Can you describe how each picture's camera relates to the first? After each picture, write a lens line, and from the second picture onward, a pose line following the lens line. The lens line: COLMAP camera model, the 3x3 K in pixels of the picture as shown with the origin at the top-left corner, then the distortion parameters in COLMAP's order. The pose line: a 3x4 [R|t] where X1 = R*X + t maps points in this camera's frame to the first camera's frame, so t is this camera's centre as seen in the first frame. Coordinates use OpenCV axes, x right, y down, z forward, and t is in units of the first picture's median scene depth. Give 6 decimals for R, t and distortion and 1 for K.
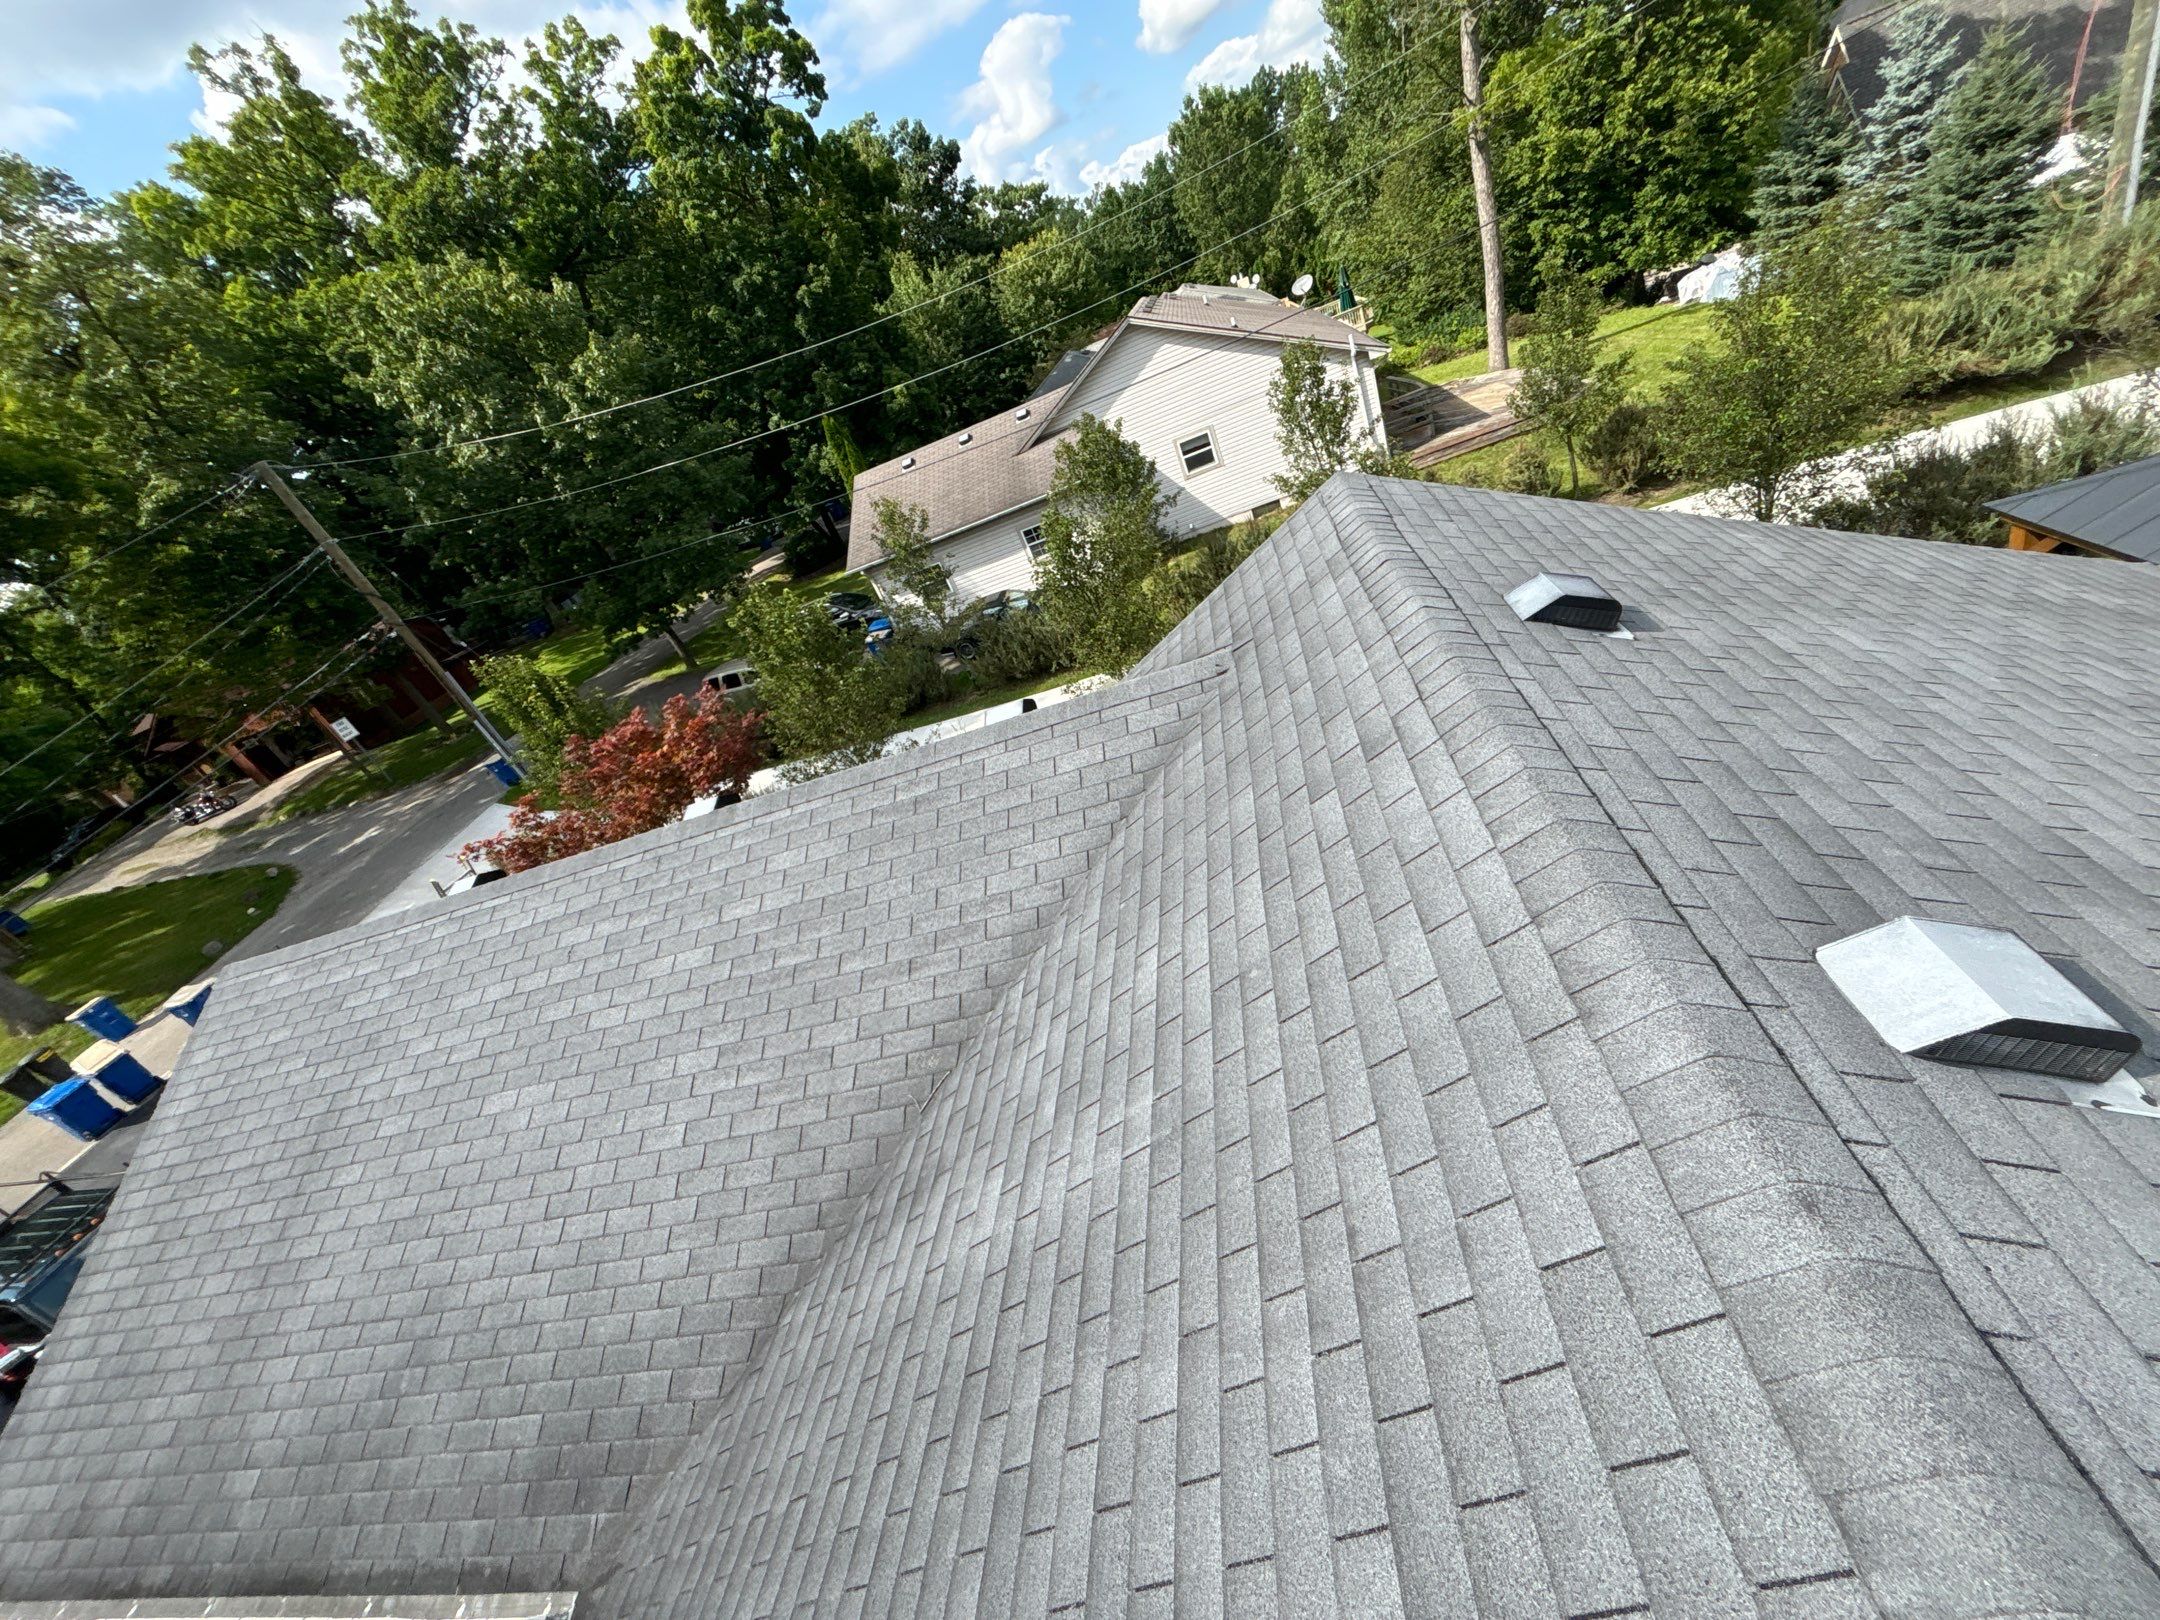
lens RADIAL K [[870.5, 0, 1090.2], [0, 870.5, 809.4], [0, 0, 1]] dist [0.000756, 0.000804]
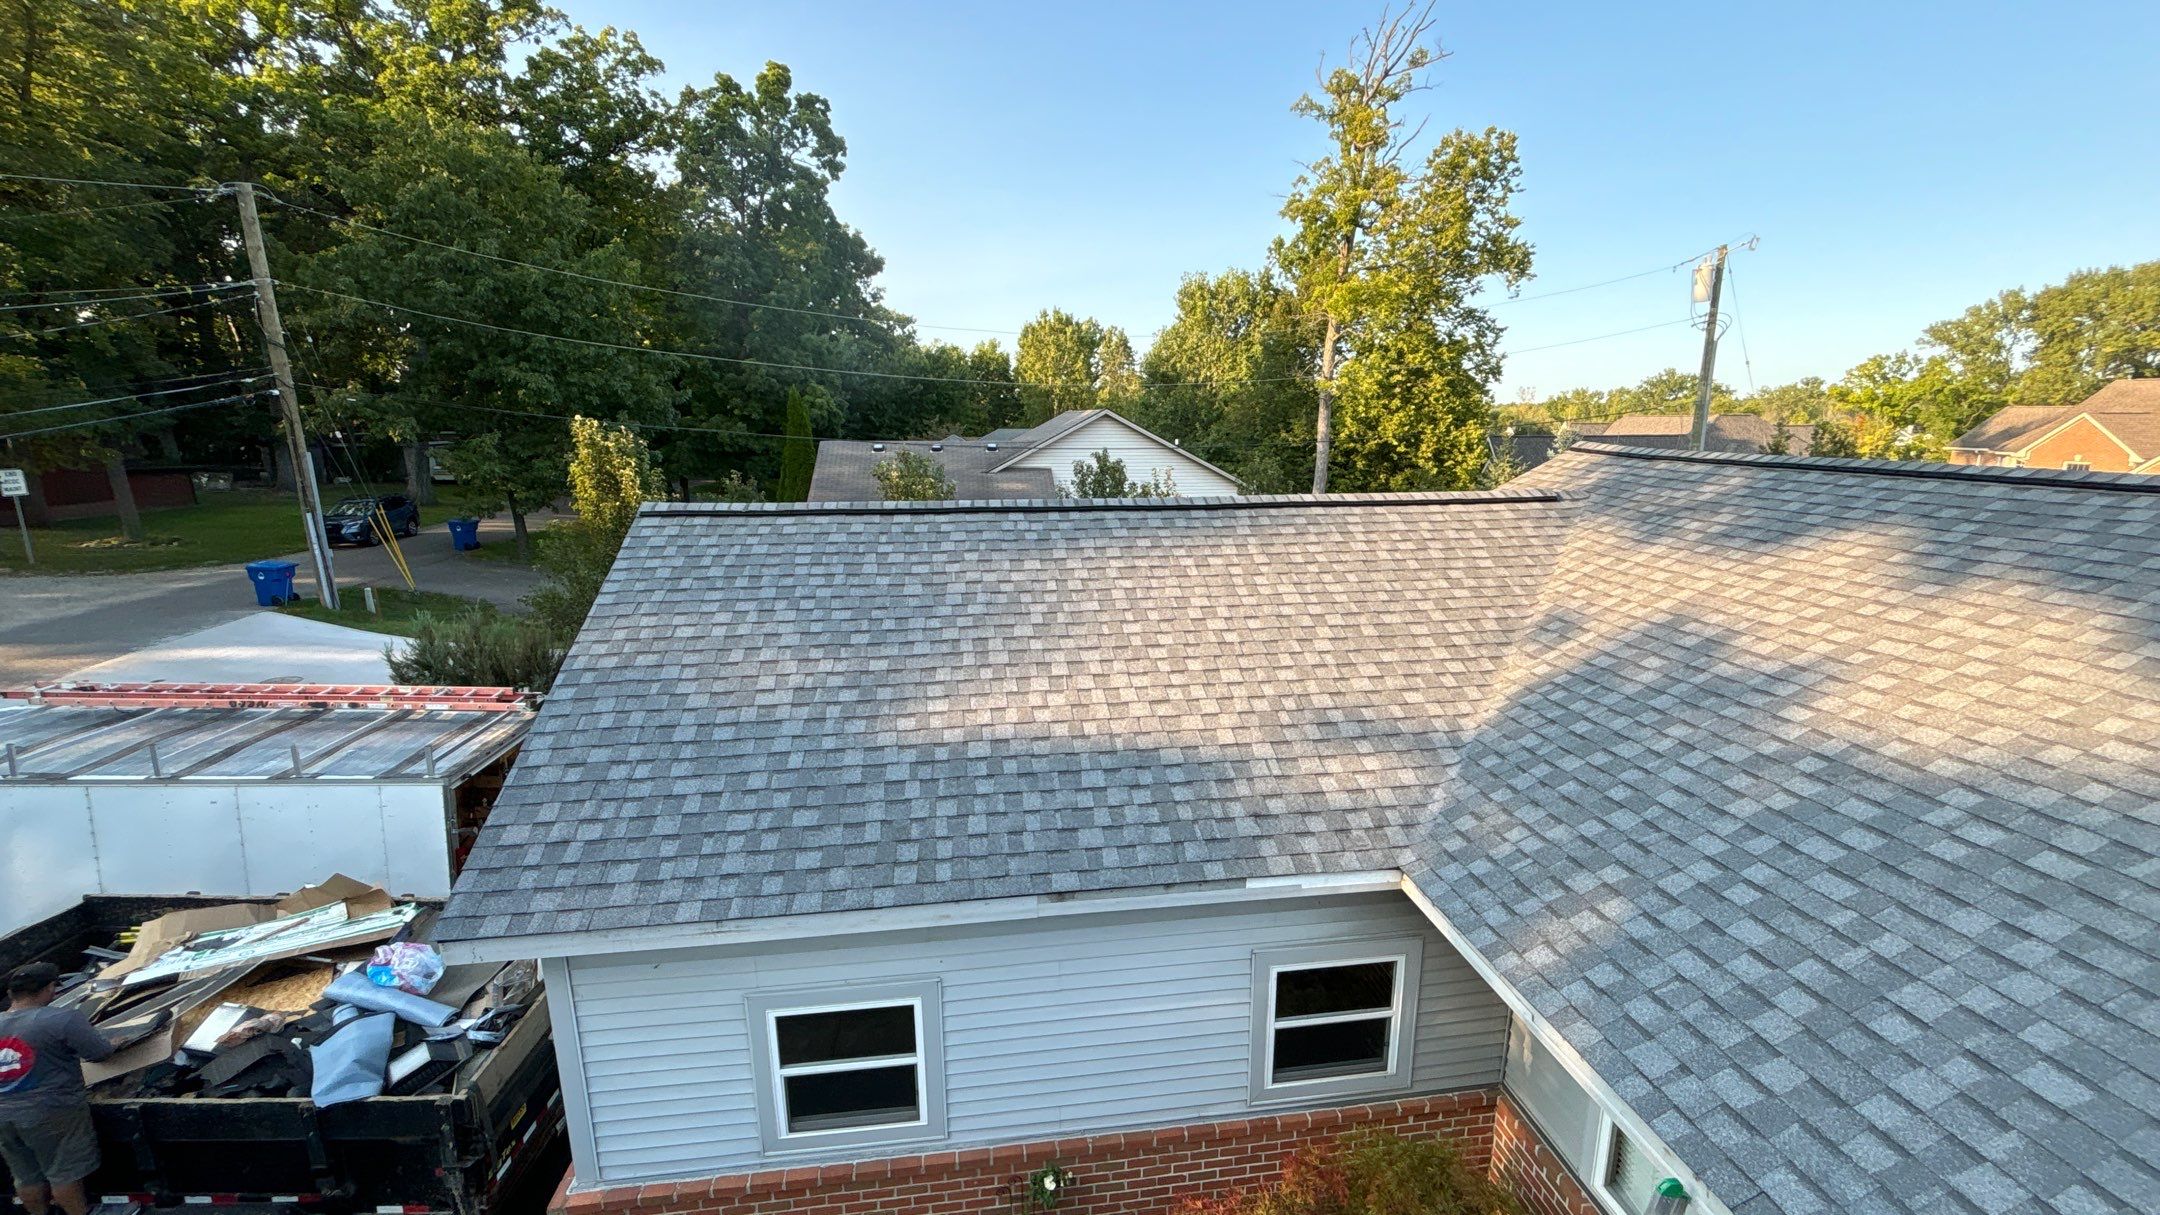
lens RADIAL K [[868.5, 0, 1081.5], [0, 868.5, 606.8], [0, 0, 1]] dist [-0.000244, -0.000106]
pose [[0.908222, 0.307042, 0.284353, -0.179761], [-0.185793, 0.904682, -0.383447, 0.131461], [-0.374984, 0.295425, 0.878699, -0.009211]]
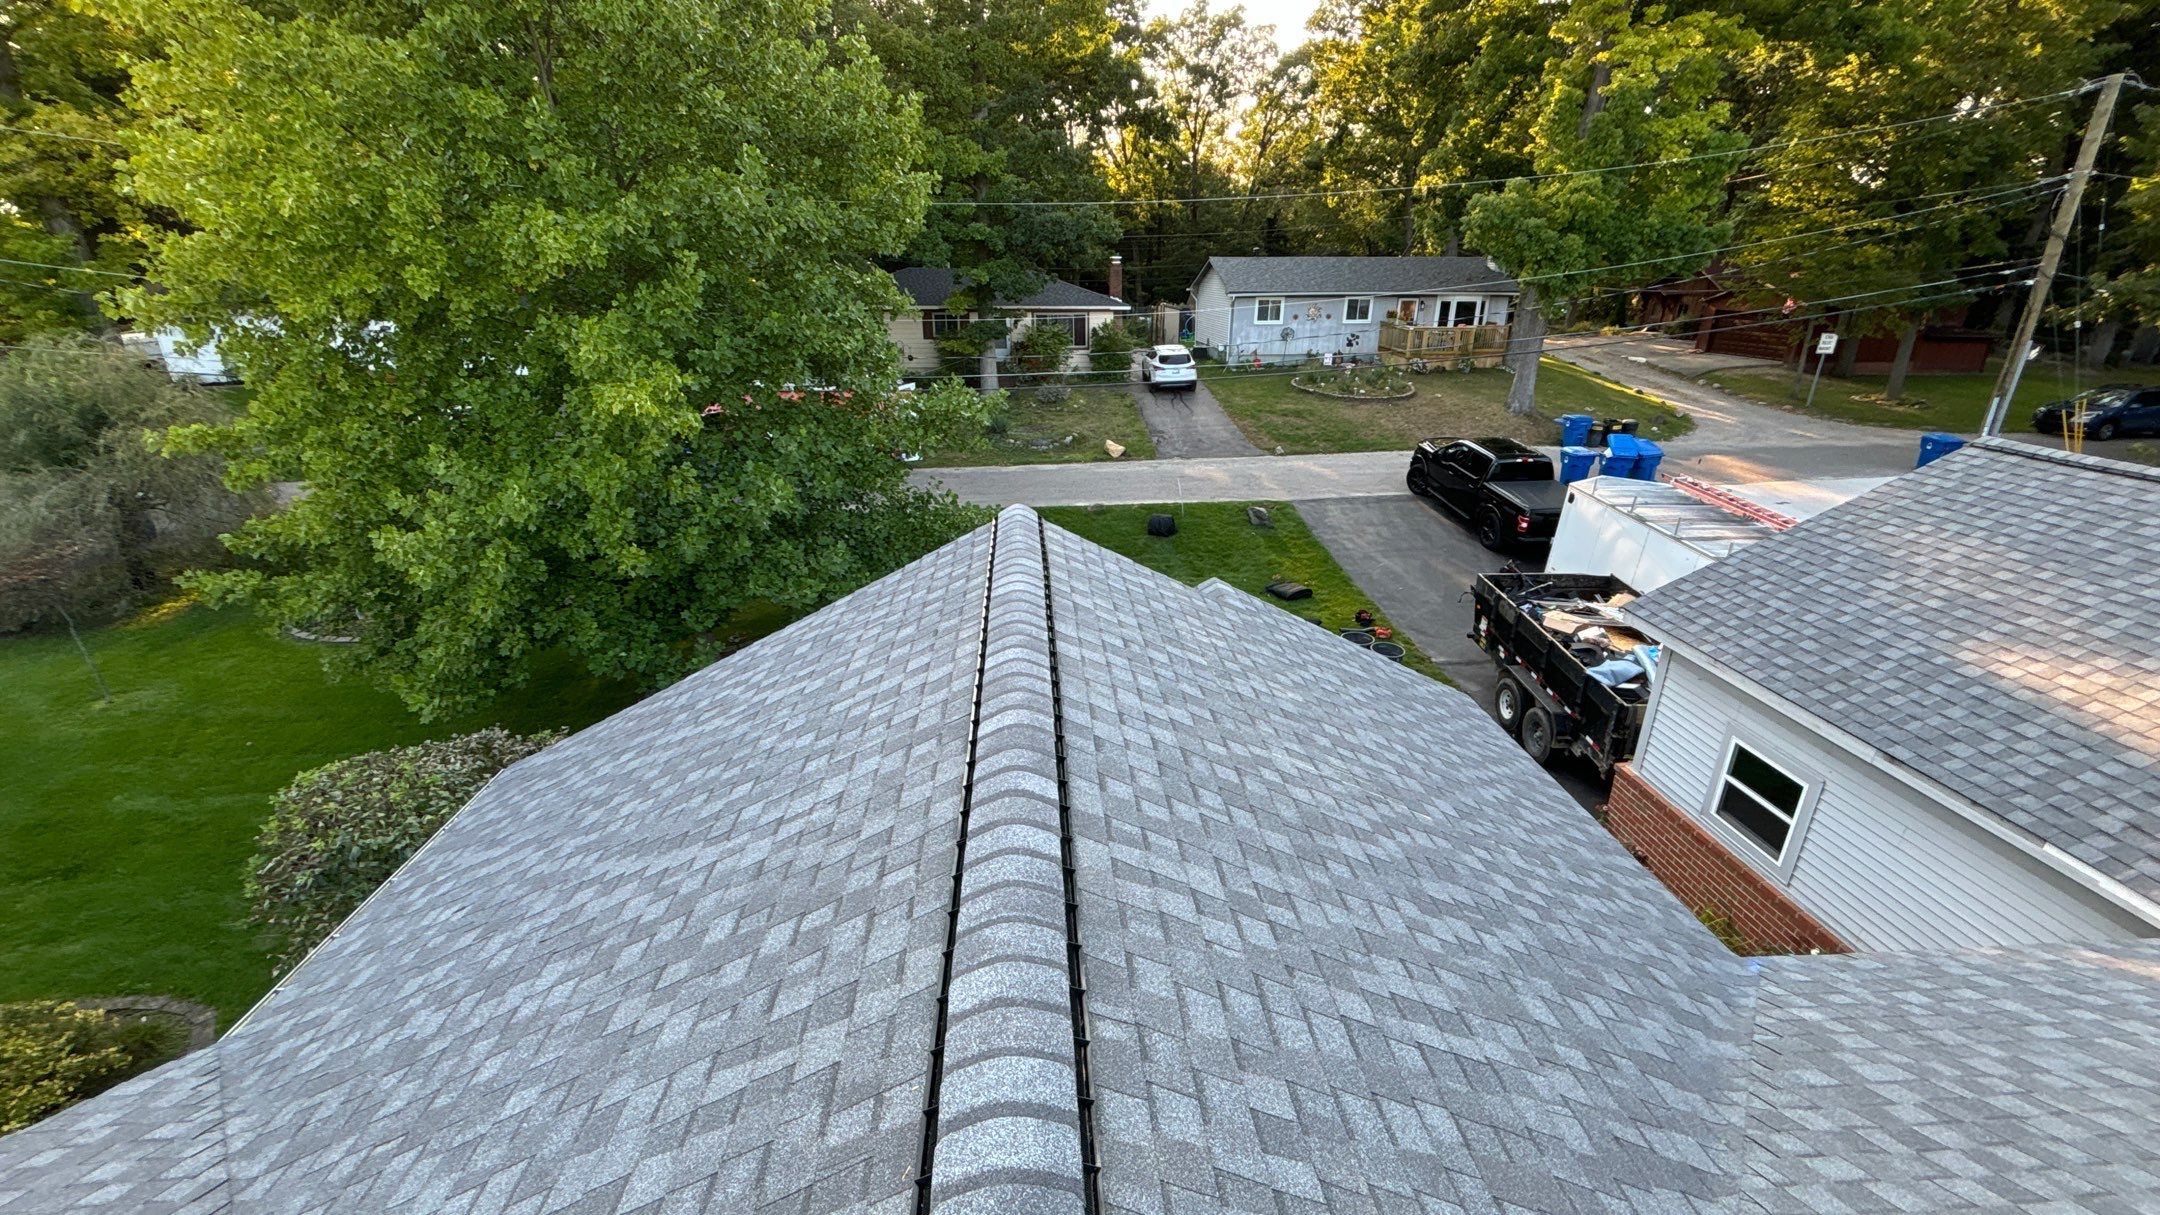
lens RADIAL K [[868.5, 0, 1080.4], [0, 868.5, 611.2], [0, 0, 1]] dist [-0.000244, -0.000106]
pose [[0.152637, 0.676417, -0.720529, -0.023448], [-0.555750, 0.661622, 0.503387, 0.098497], [0.817217, 0.323599, 0.476907, -0.137134]]
